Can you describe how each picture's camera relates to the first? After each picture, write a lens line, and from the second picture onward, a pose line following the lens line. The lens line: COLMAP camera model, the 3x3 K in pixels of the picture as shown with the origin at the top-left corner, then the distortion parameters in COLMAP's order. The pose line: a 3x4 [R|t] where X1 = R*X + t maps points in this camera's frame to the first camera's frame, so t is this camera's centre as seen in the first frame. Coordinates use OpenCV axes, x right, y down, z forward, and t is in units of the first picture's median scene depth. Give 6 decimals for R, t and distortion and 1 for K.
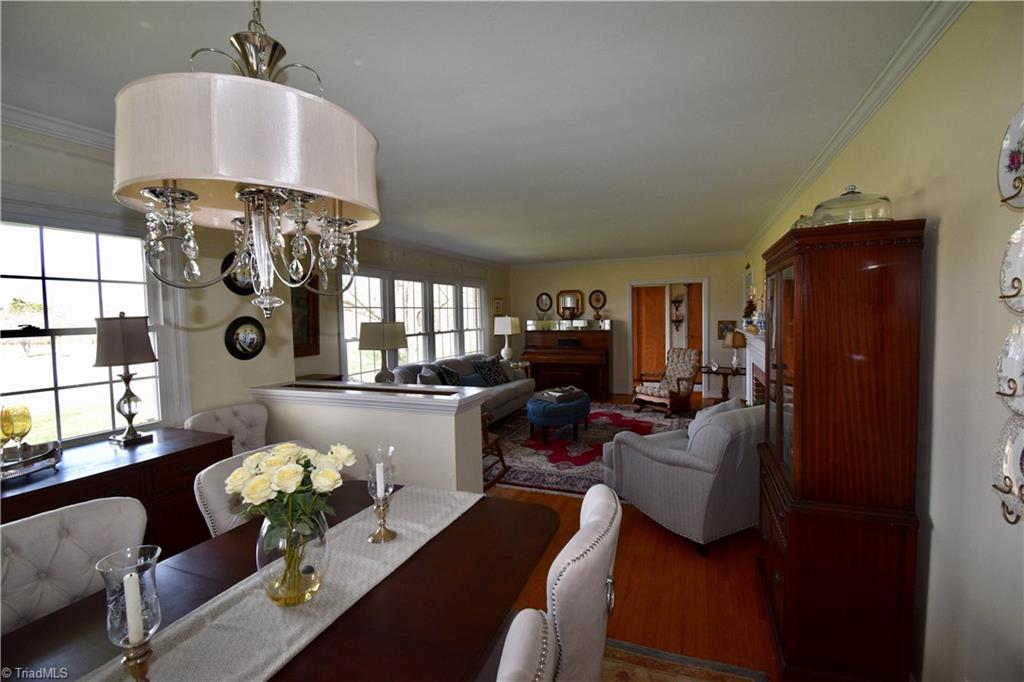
lens RADIAL K [[447.1, 0, 512.3], [0, 447.1, 338.4], [0, 0, 1]] dist [-0.006551, -0.003887]
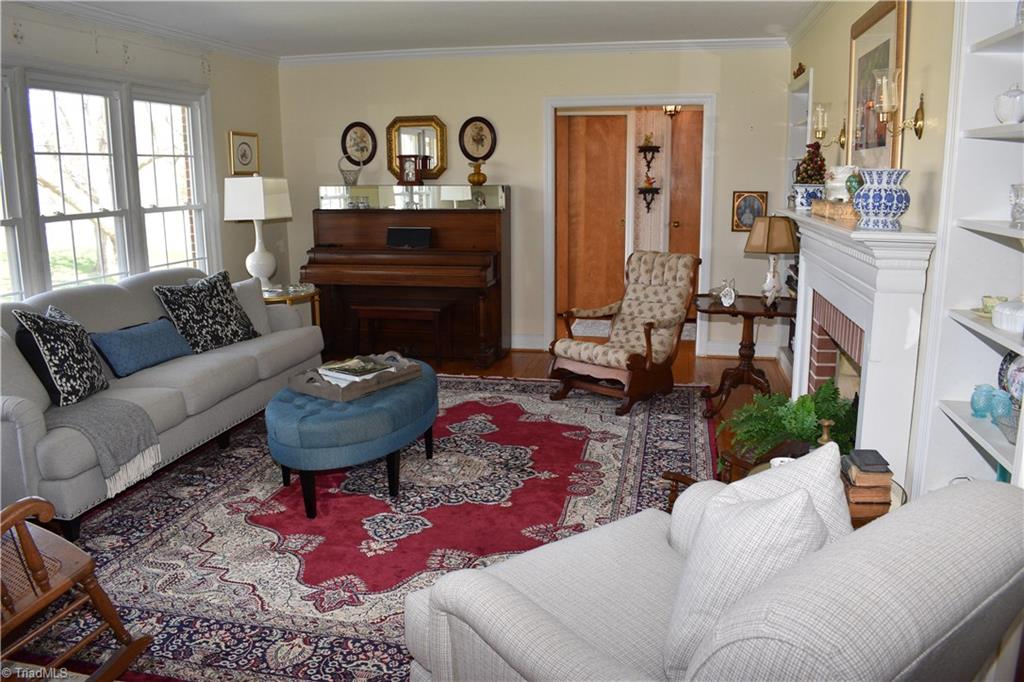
lens RADIAL K [[797.6, 0, 512.0], [0, 797.6, 341.7], [0, 0, 1]] dist [-0.107273, 0.022086]
pose [[0.982803, -0.024085, 0.183078, 0.085434], [-0.003326, 0.988988, 0.147961, -0.005740], [-0.184625, -0.146026, 0.971900, 0.232830]]
